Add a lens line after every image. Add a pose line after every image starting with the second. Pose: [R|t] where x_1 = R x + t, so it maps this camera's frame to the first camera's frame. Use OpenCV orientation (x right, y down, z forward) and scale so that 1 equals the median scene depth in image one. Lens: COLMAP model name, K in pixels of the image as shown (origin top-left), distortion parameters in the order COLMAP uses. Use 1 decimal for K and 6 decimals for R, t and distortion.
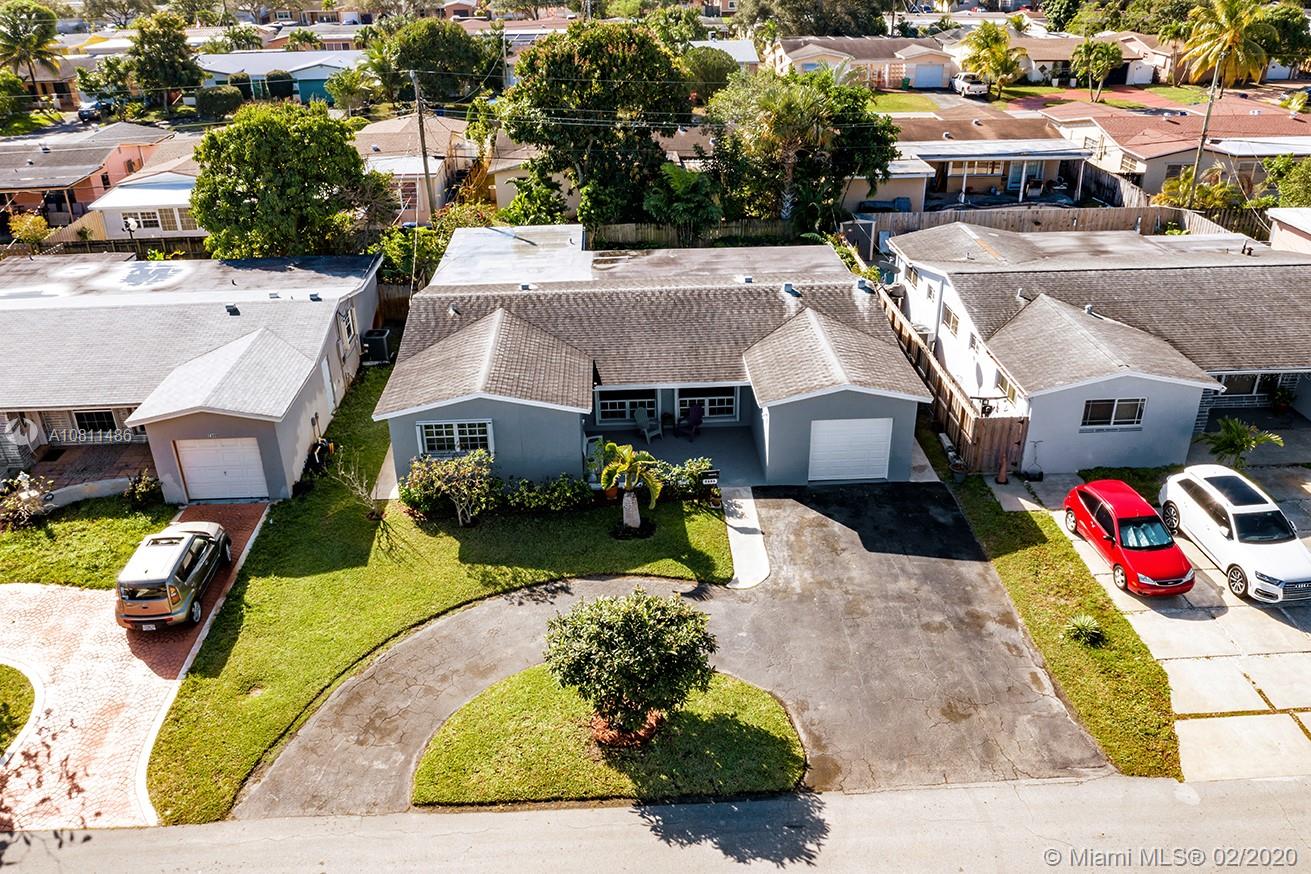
lens RADIAL K [[1031.2, 0, 654.5], [0, 1031.2, 438.9], [0, 0, 1]] dist [-0.021428, 0.002380]
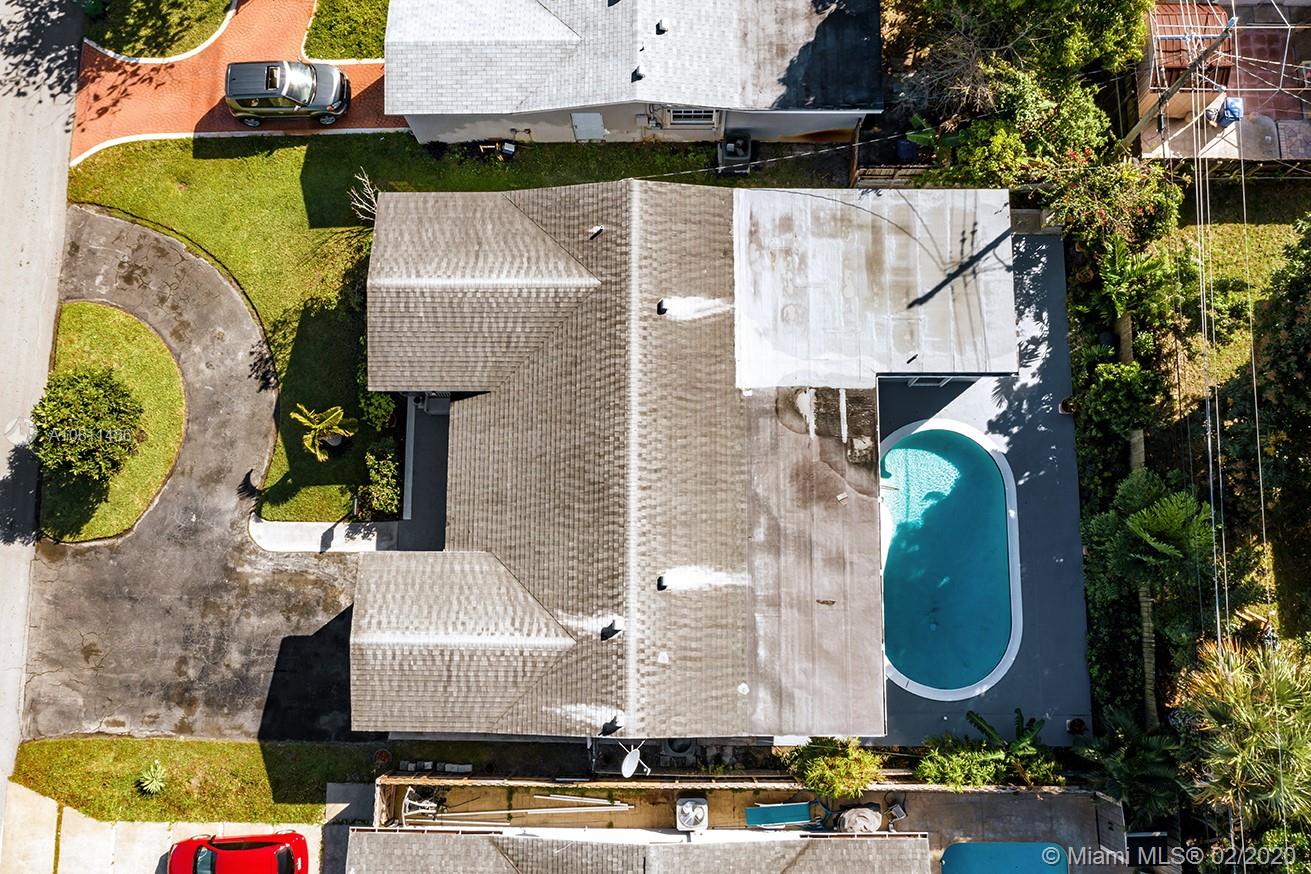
lens RADIAL K [[1031.2, 0, 658.0], [0, 1031.2, 434.4], [0, 0, 1]] dist [-0.021428, 0.002380]
pose [[-0.050364, 0.988649, -0.141549, 0.118007], [-0.435166, 0.105844, 0.894107, -1.102069], [0.898941, 0.106628, 0.424896, 0.835470]]
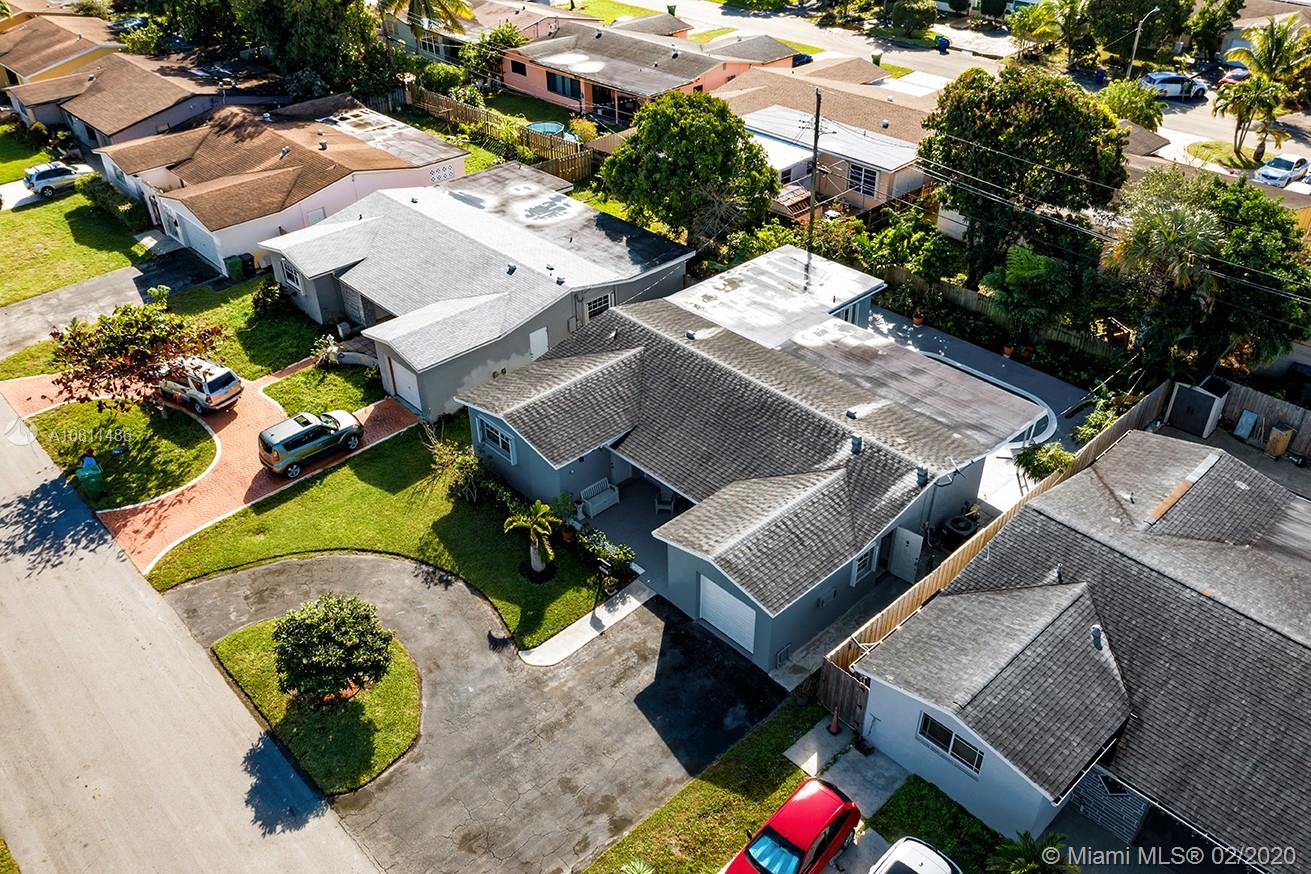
lens RADIAL K [[1031.2, 0, 653.6], [0, 1031.2, 441.5], [0, 0, 1]] dist [-0.021428, 0.002380]
pose [[0.648996, 0.440550, -0.620259, 0.752540], [-0.340842, 0.897251, 0.280655, -0.436256], [0.680170, 0.029266, 0.732470, 0.199721]]
